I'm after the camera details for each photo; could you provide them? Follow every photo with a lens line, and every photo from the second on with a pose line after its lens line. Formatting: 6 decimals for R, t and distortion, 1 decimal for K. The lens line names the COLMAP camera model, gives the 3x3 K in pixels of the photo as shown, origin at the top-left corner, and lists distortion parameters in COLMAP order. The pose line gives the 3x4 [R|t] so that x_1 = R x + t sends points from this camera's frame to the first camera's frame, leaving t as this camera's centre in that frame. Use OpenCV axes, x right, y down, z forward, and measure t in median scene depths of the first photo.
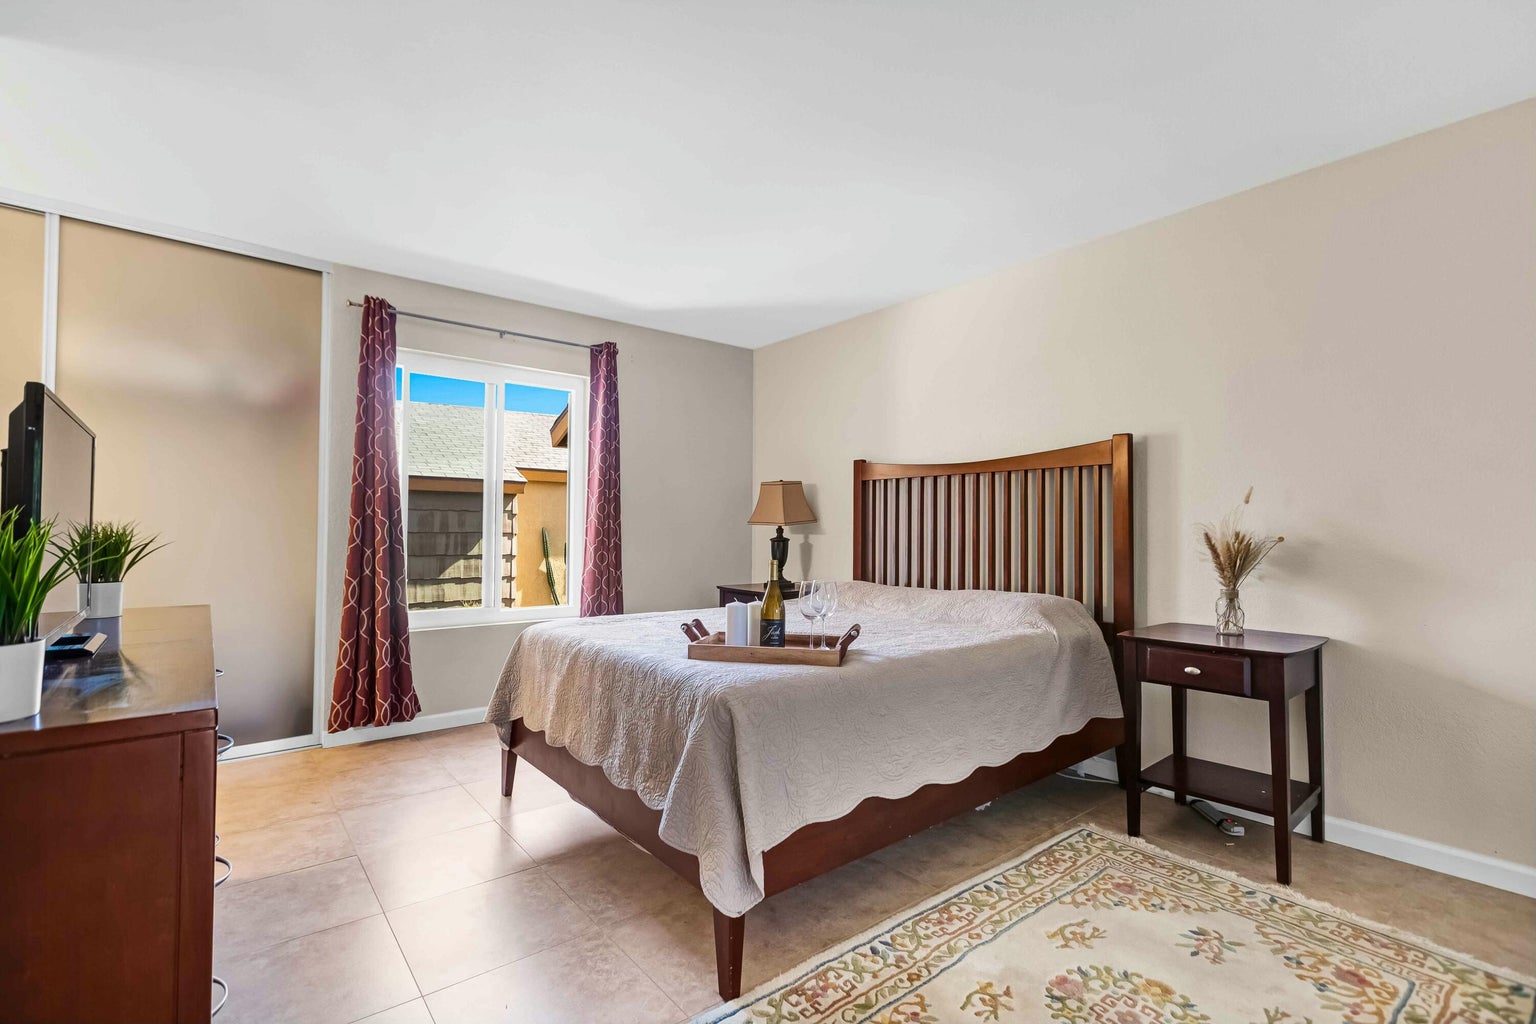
lens RADIAL K [[677.3, 0, 761.0], [0, 677.3, 515.6], [0, 0, 1]] dist [0.000488, -0.003049]
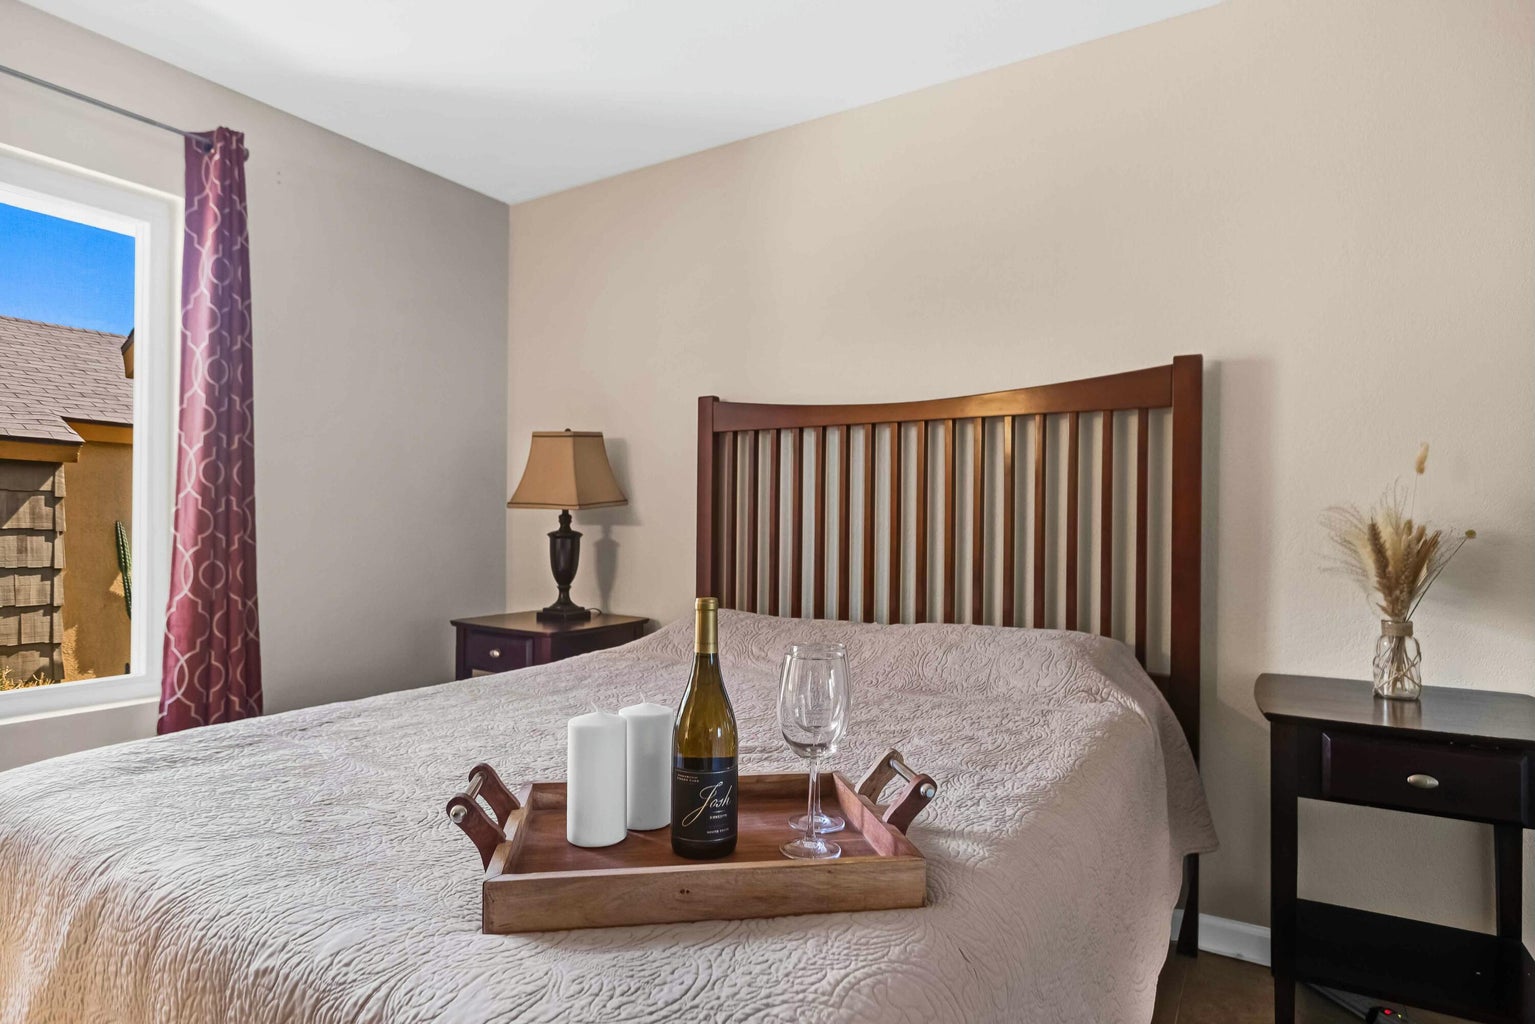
lens RADIAL K [[906.1, 0, 714.2], [0, 906.1, 518.7], [0, 0, 1]] dist [-0.001398, -0.000756]
pose [[0.966095, 0.001892, 0.258181, -0.055148], [-0.007415, 0.999764, 0.020419, 0.006963], [-0.258082, -0.021641, 0.965881, 0.281637]]
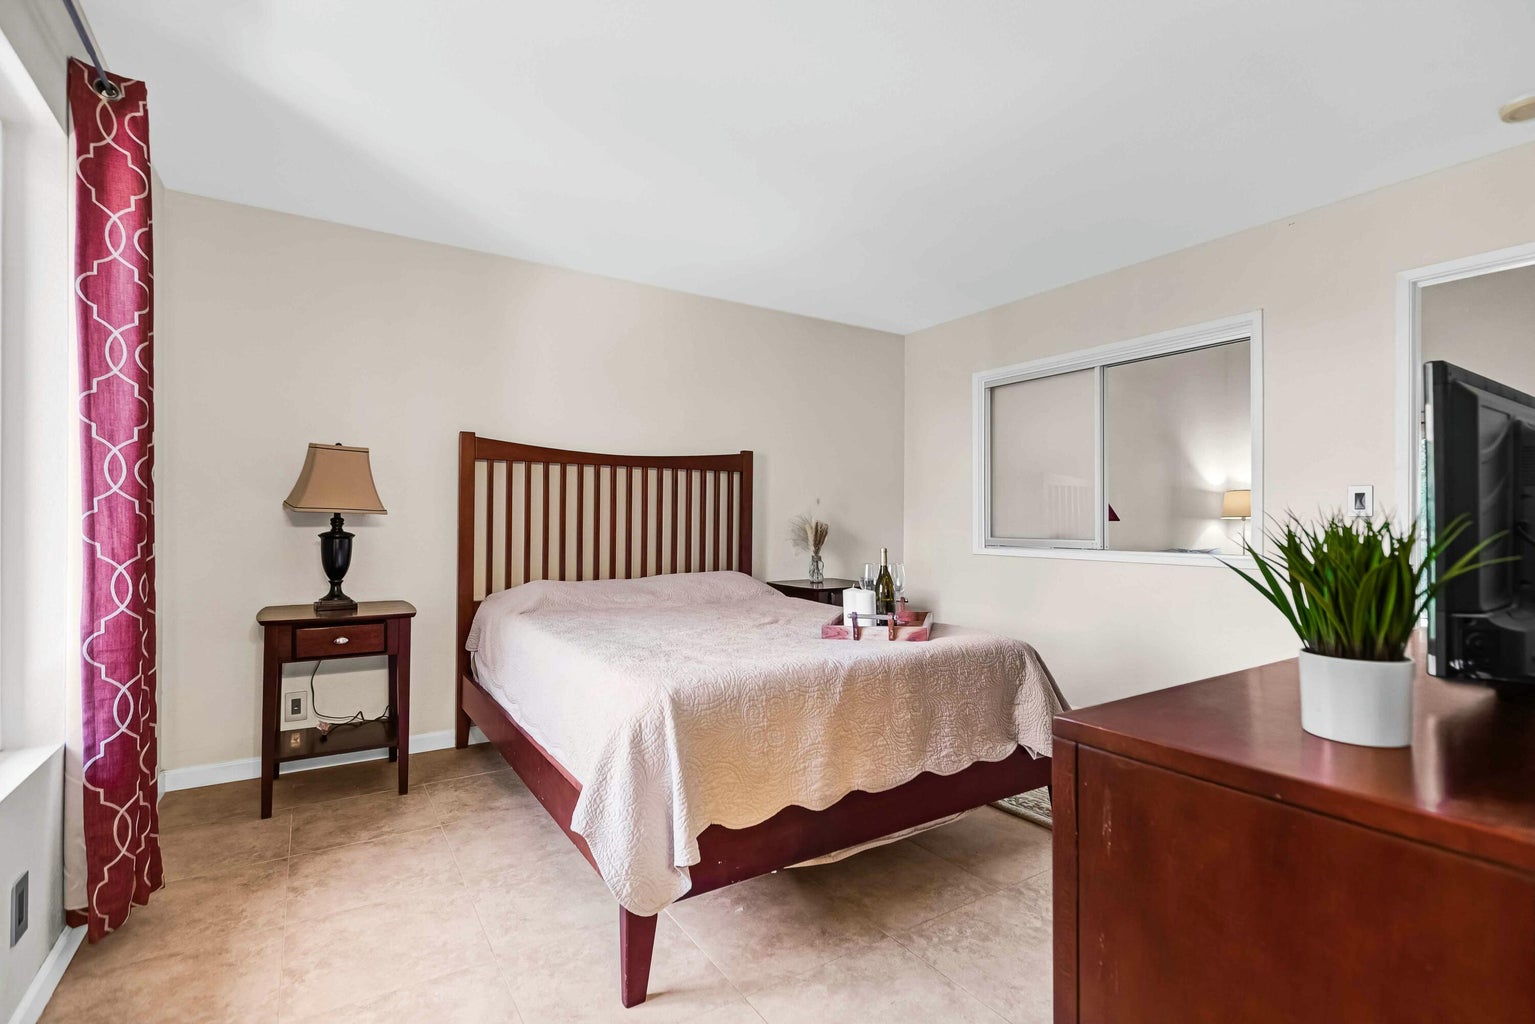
lens RADIAL K [[713.2, 0, 772.9], [0, 713.2, 510.0], [0, 0, 1]] dist [0.000053, -0.000446]
pose [[0.165039, 0.009779, 0.986239, -0.674329], [-0.020587, 0.999767, -0.006468, 0.008495], [-0.986072, -0.019237, 0.165202, 0.558995]]
